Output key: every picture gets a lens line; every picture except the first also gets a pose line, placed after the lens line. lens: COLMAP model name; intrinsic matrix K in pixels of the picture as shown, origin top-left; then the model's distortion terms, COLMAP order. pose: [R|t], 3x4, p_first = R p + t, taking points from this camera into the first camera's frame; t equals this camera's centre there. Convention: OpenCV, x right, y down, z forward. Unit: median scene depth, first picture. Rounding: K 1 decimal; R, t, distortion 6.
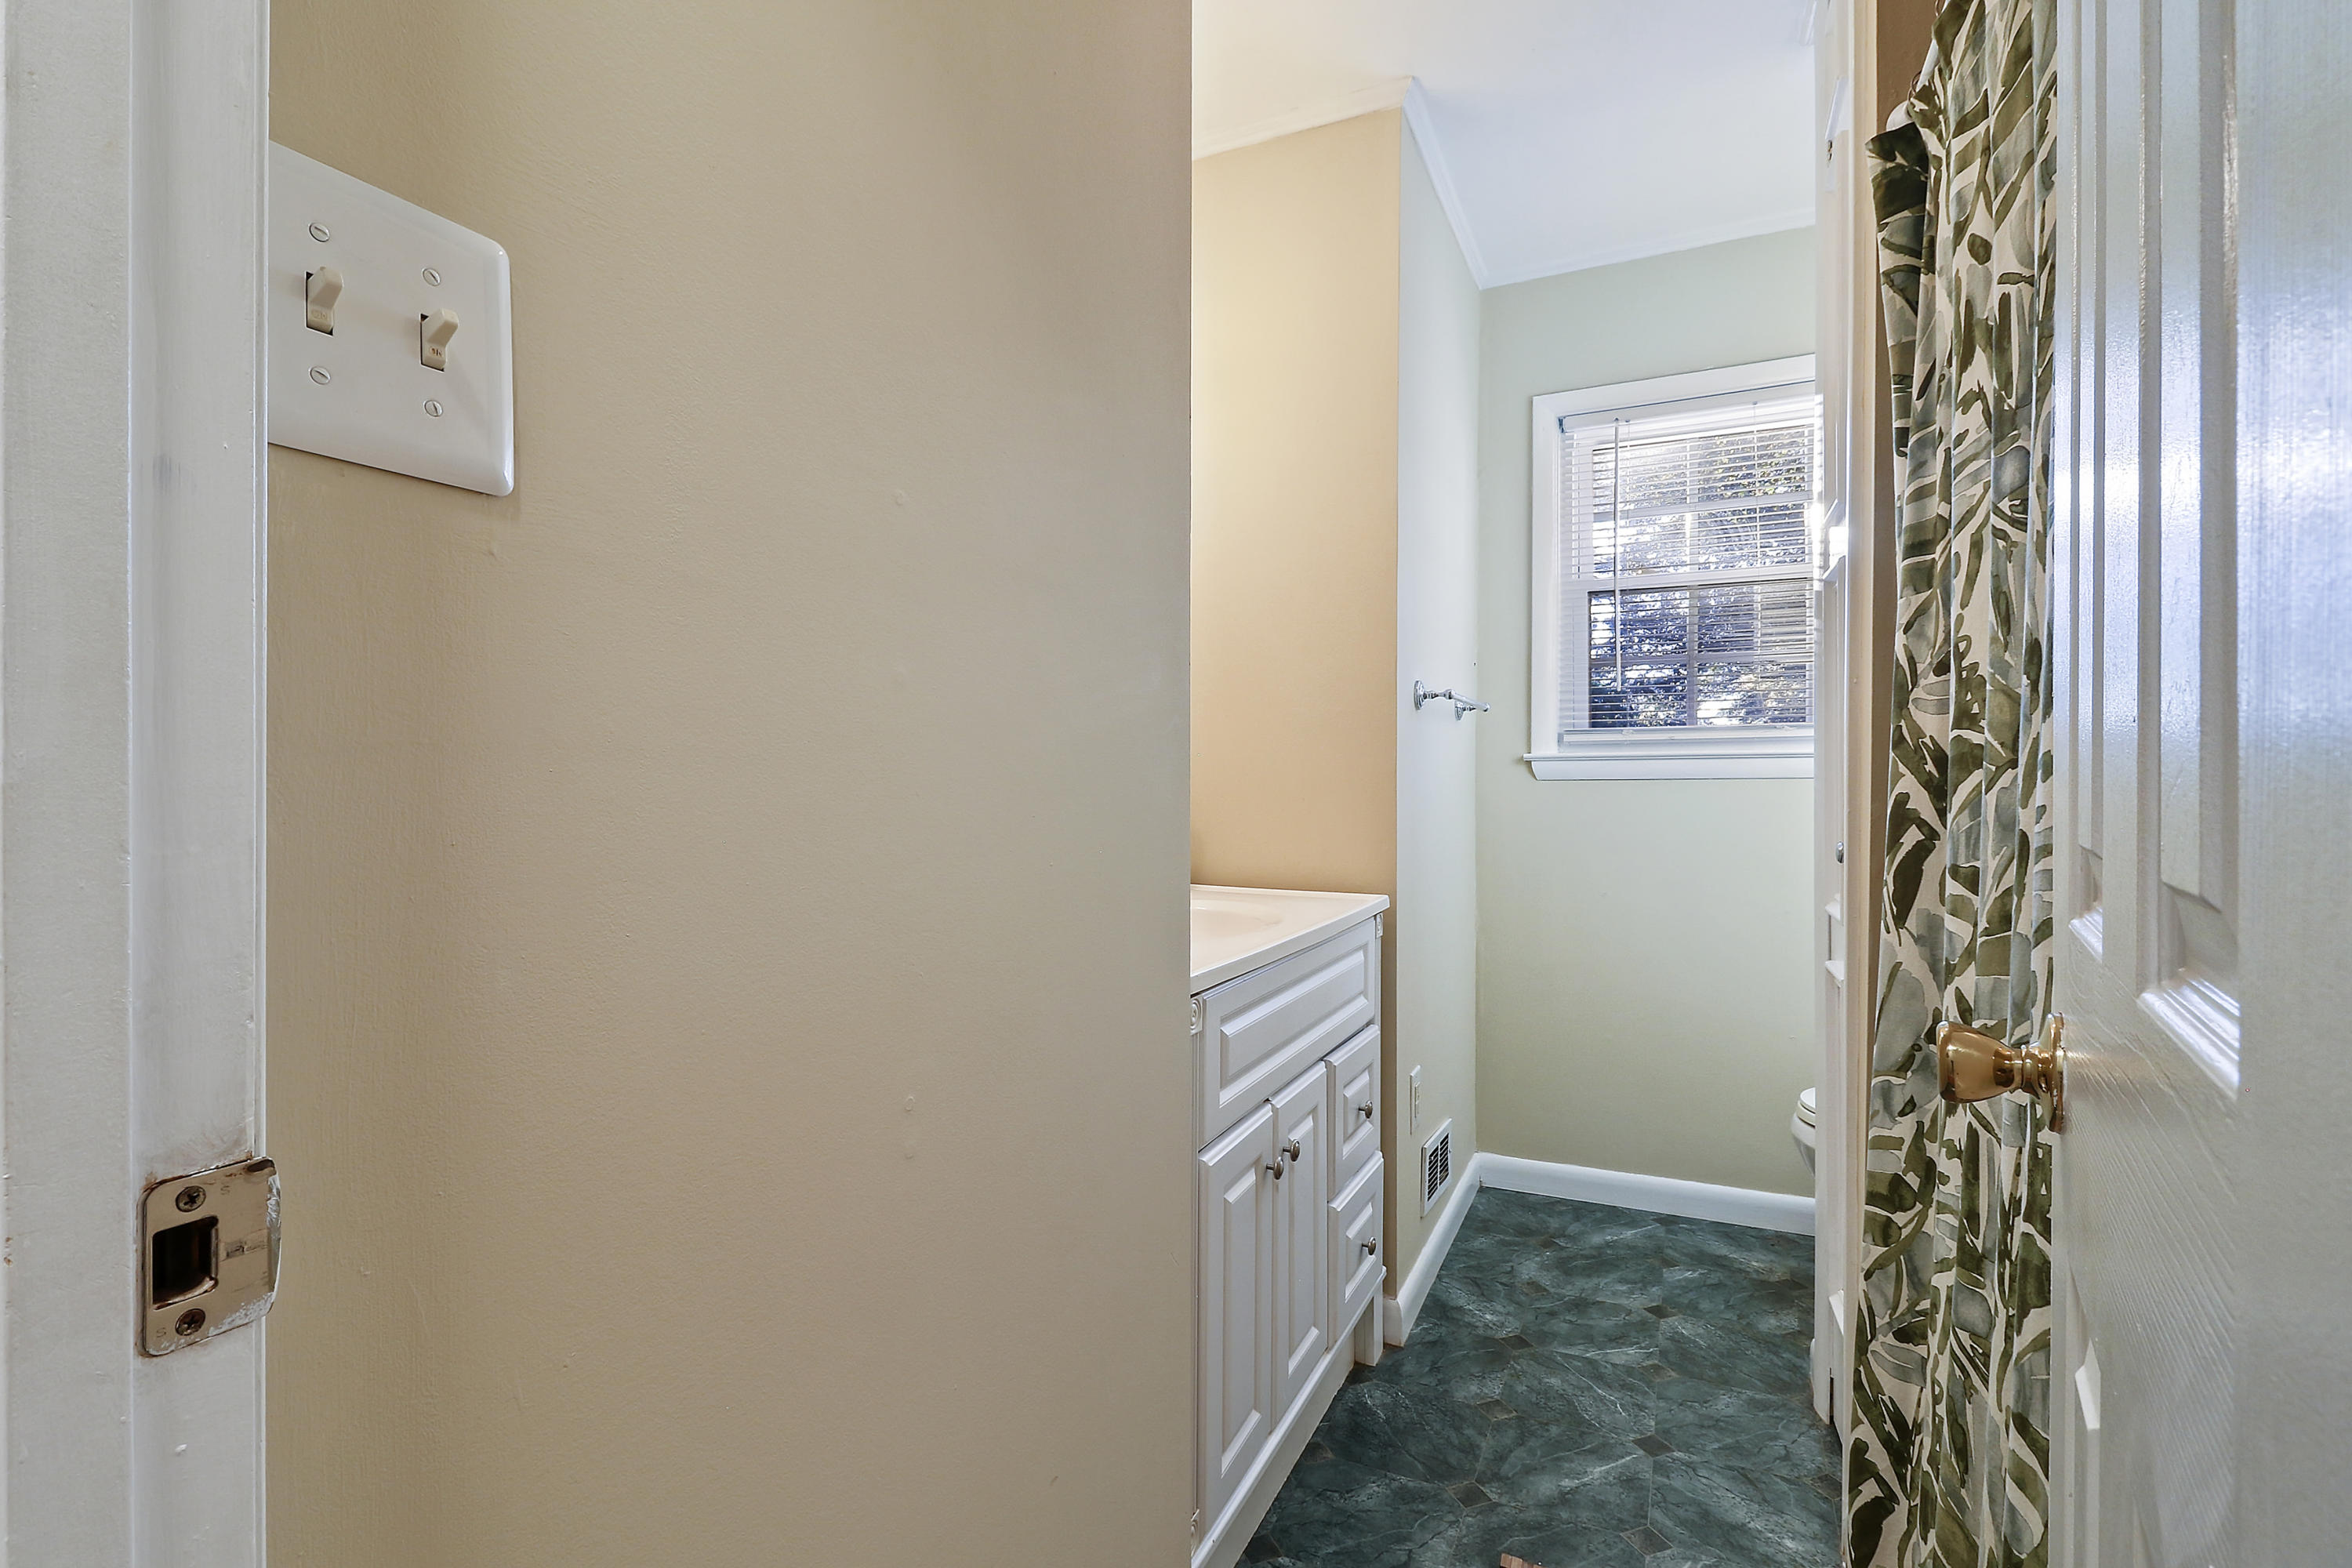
lens RADIAL K [[1064.5, 0, 1172.8], [0, 1064.5, 769.0], [0, 0, 1]] dist [0.011498, -0.001015]
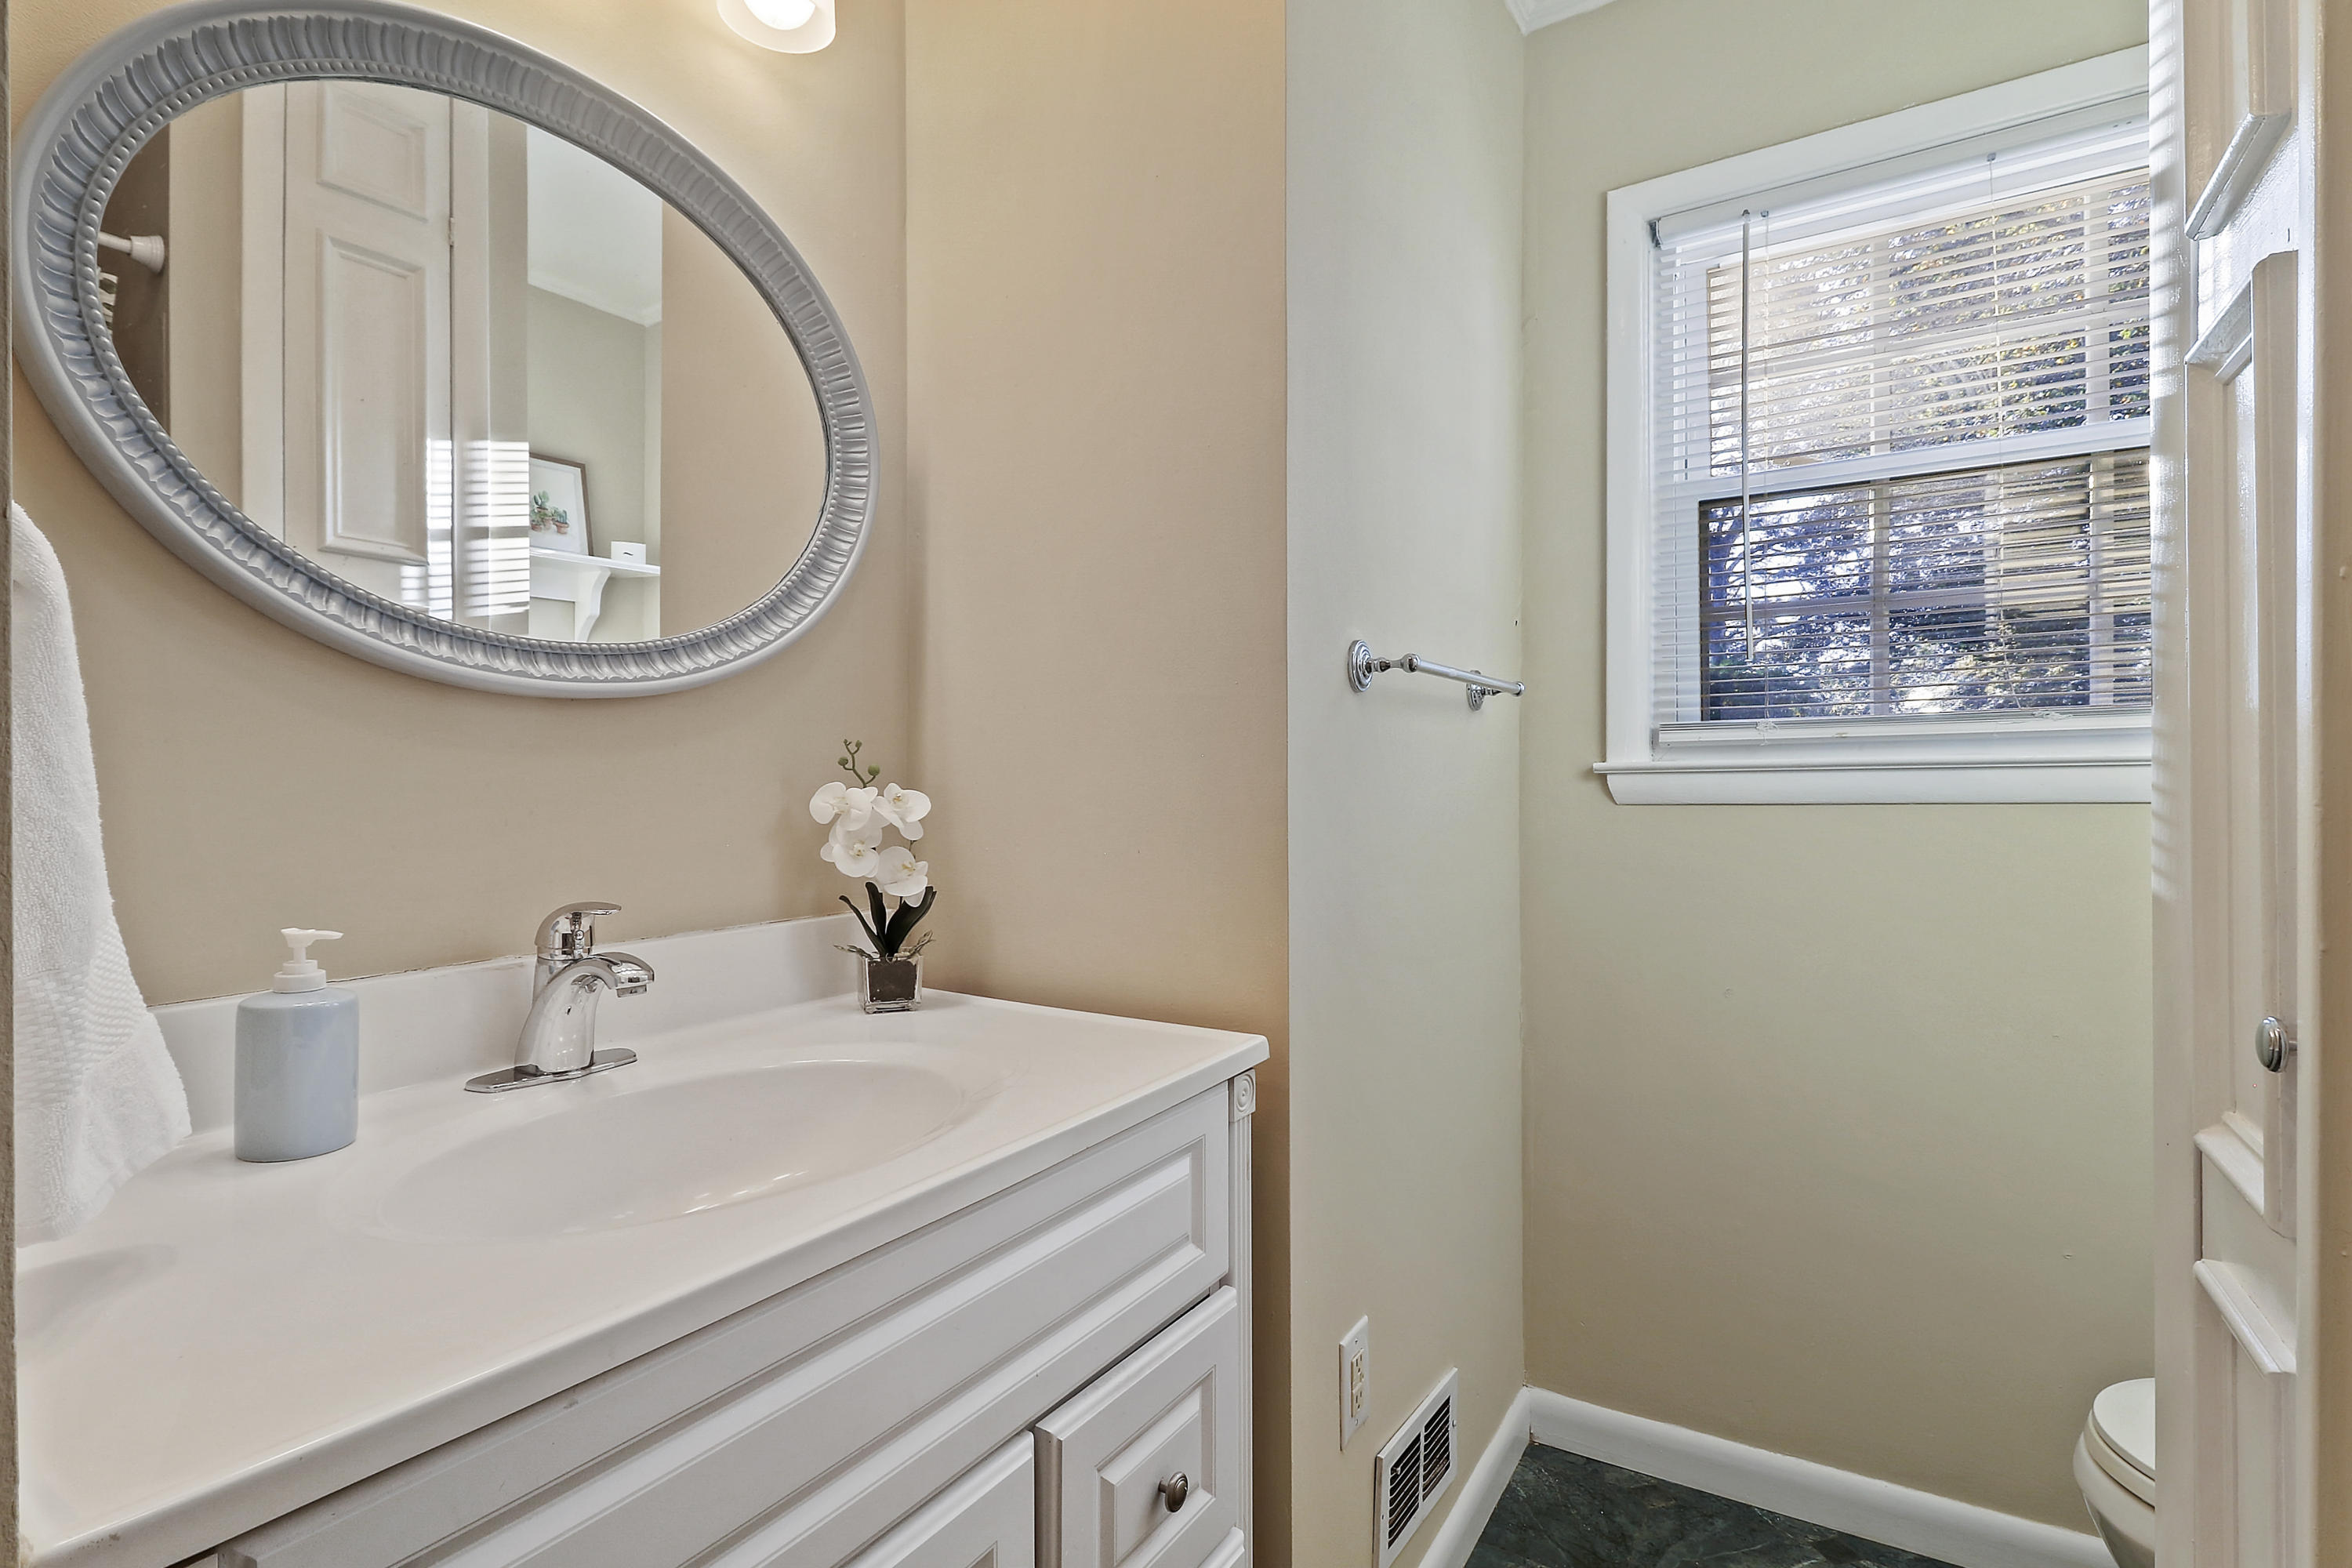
lens RADIAL K [[1066.2, 0, 1170.7], [0, 1066.2, 771.9], [0, 0, 1]] dist [0.028755, -0.032413]
pose [[0.990141, -0.006315, -0.139929, 0.176432], [0.006533, 0.999978, 0.001099, -0.011804], [0.139919, -0.002002, 0.990161, 0.352466]]
